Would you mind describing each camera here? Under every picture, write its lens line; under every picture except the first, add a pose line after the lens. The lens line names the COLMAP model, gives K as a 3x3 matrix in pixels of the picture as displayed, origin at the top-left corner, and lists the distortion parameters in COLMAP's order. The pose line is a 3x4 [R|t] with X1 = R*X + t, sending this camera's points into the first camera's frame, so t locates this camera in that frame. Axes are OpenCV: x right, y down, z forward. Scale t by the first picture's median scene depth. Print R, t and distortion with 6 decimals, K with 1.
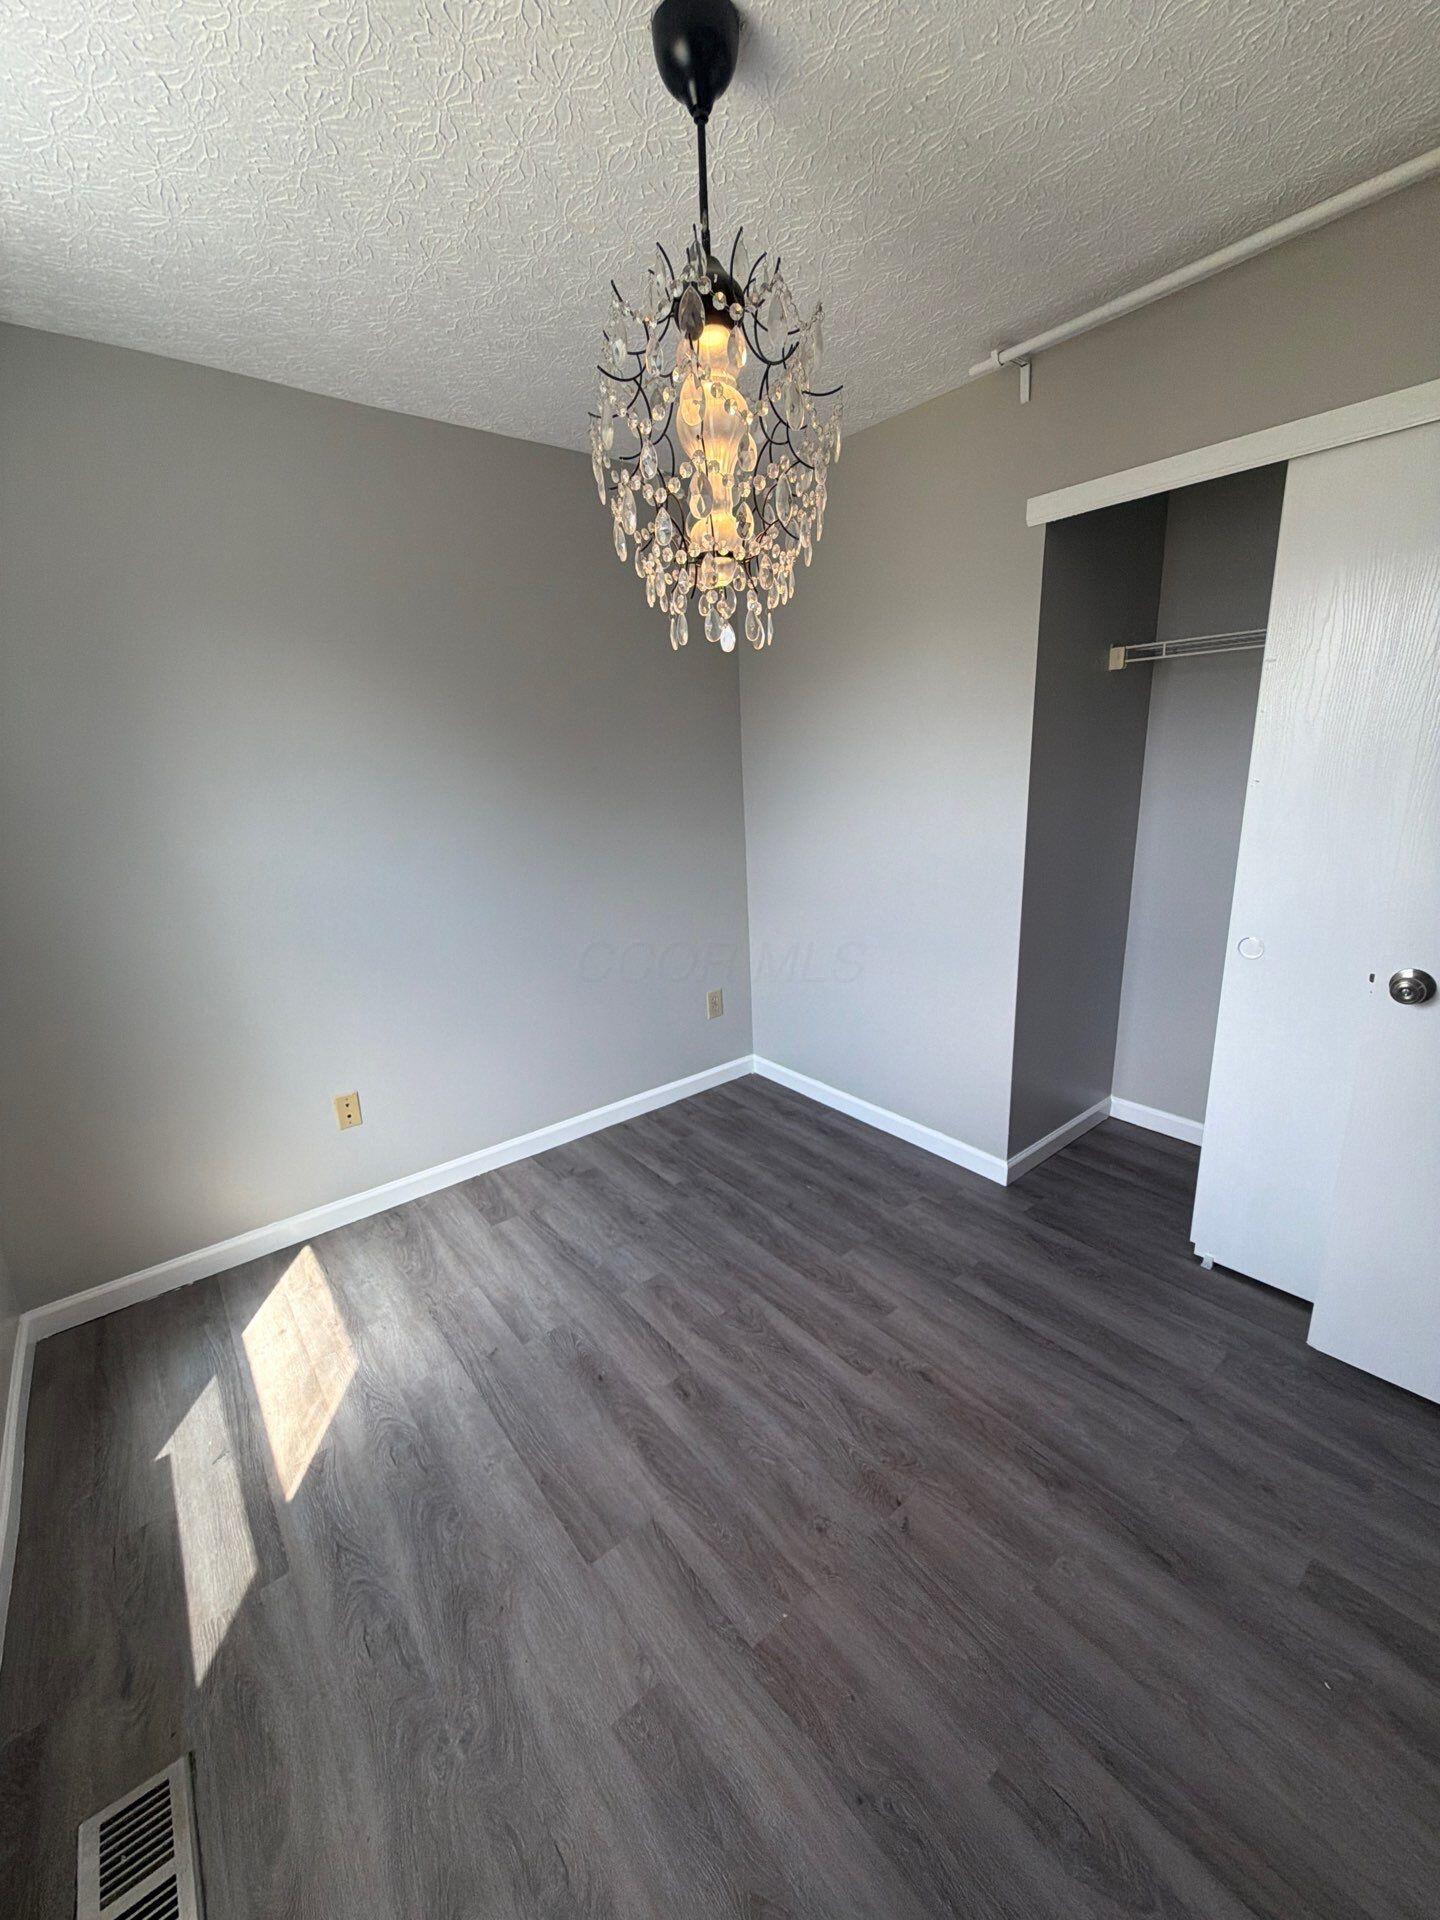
lens RADIAL K [[768.1, 0, 723.5], [0, 768.1, 959.2], [0, 0, 1]] dist [-0.000131, -0.000498]
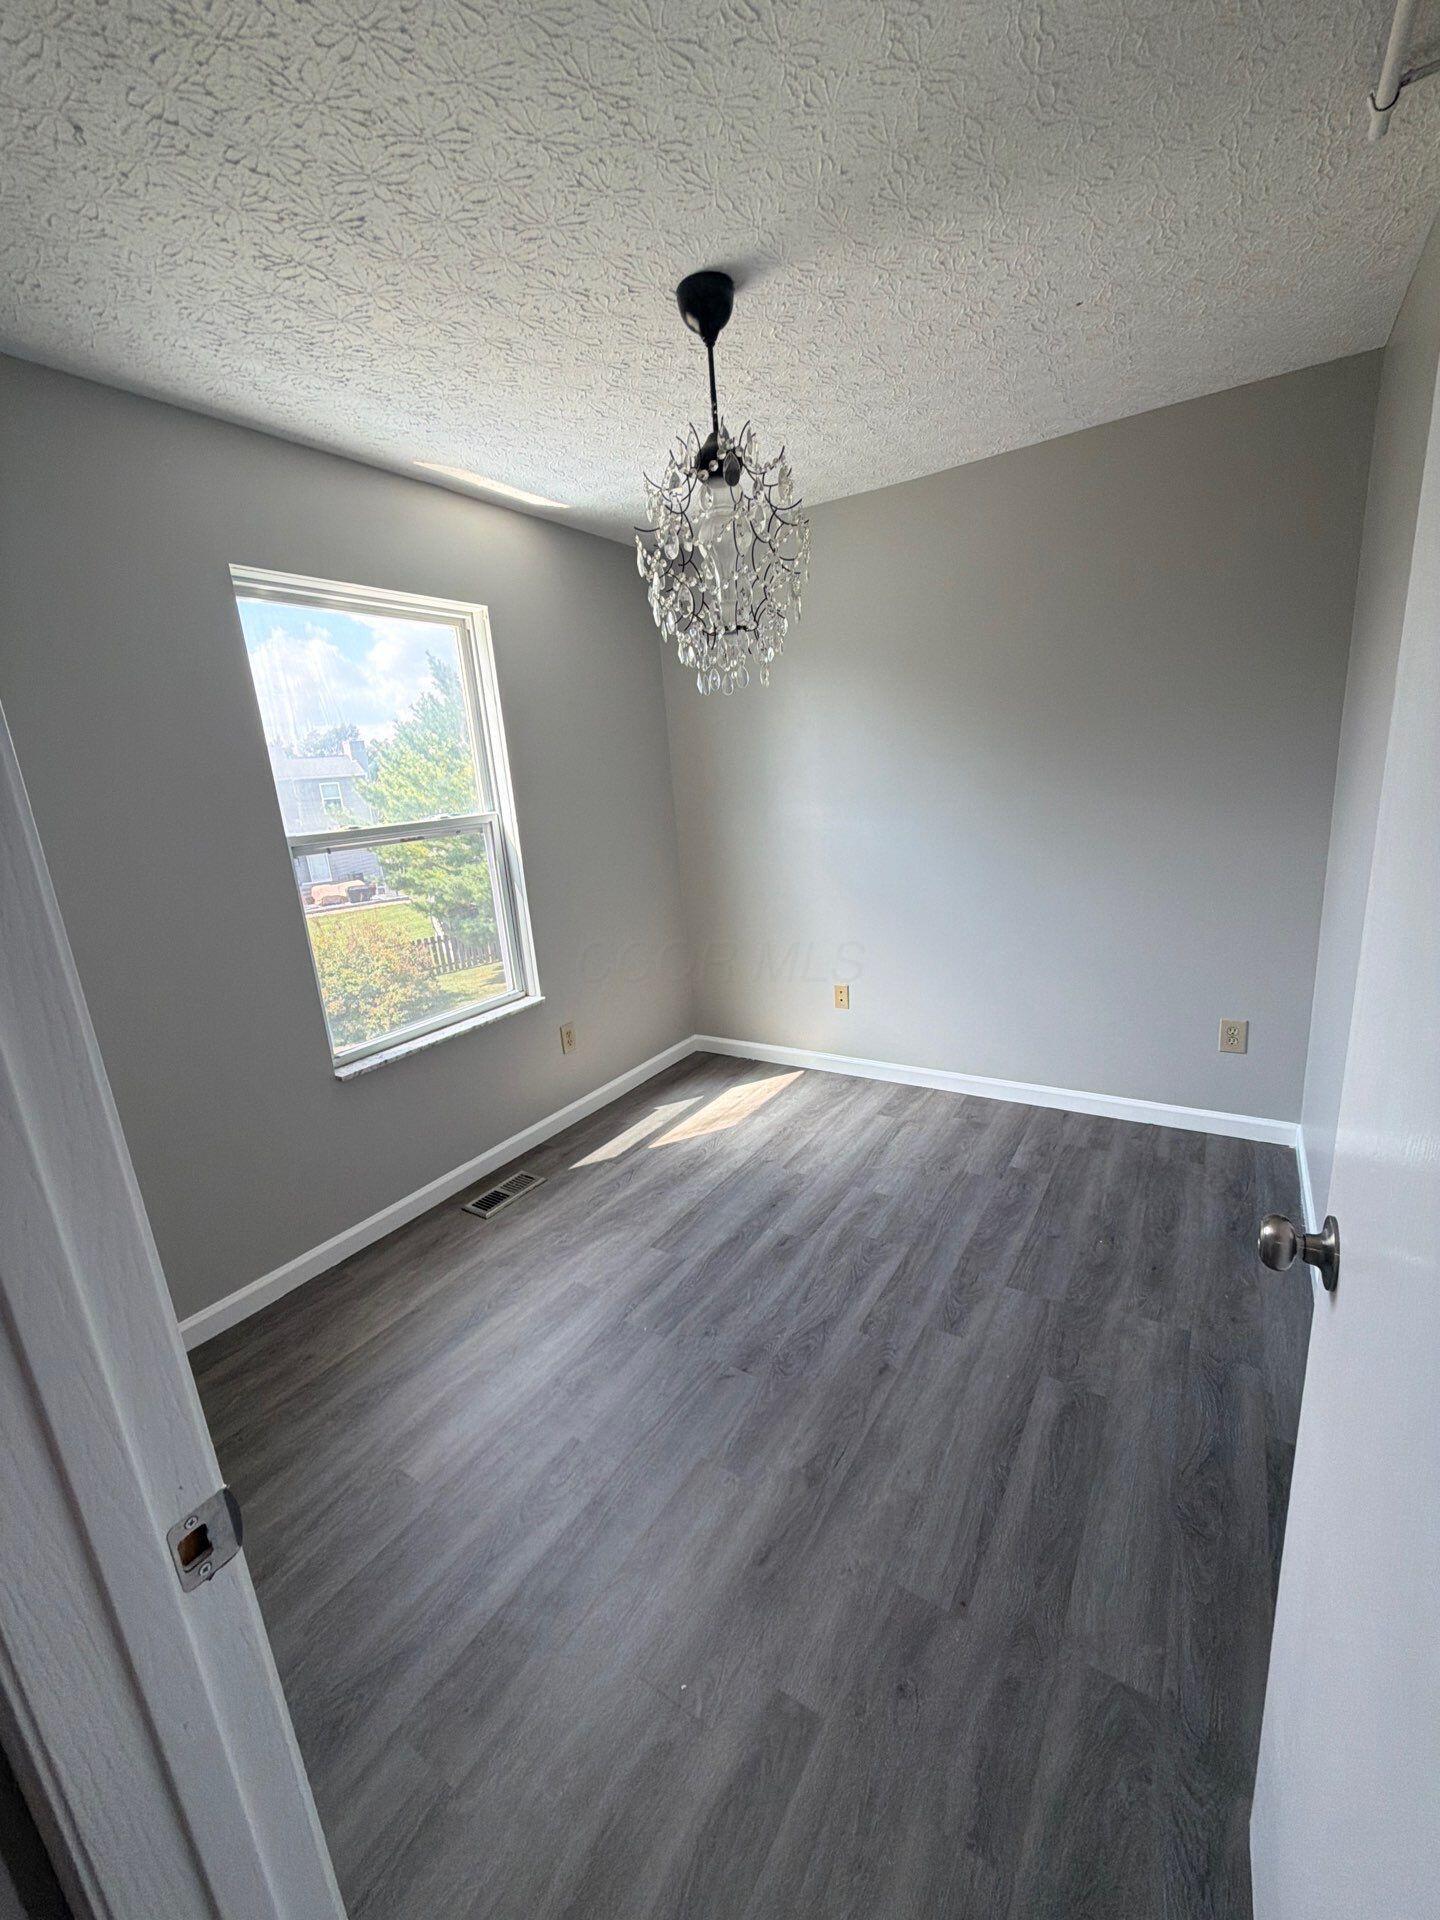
lens RADIAL K [[768.1, 0, 723.2], [0, 768.1, 958.6], [0, 0, 1]] dist [-0.000131, -0.000498]
pose [[0.314574, 0.244134, -0.917301, 0.871946], [-0.184647, 0.963639, 0.193145, -0.126652], [0.931101, 0.108618, 0.348214, 0.331255]]
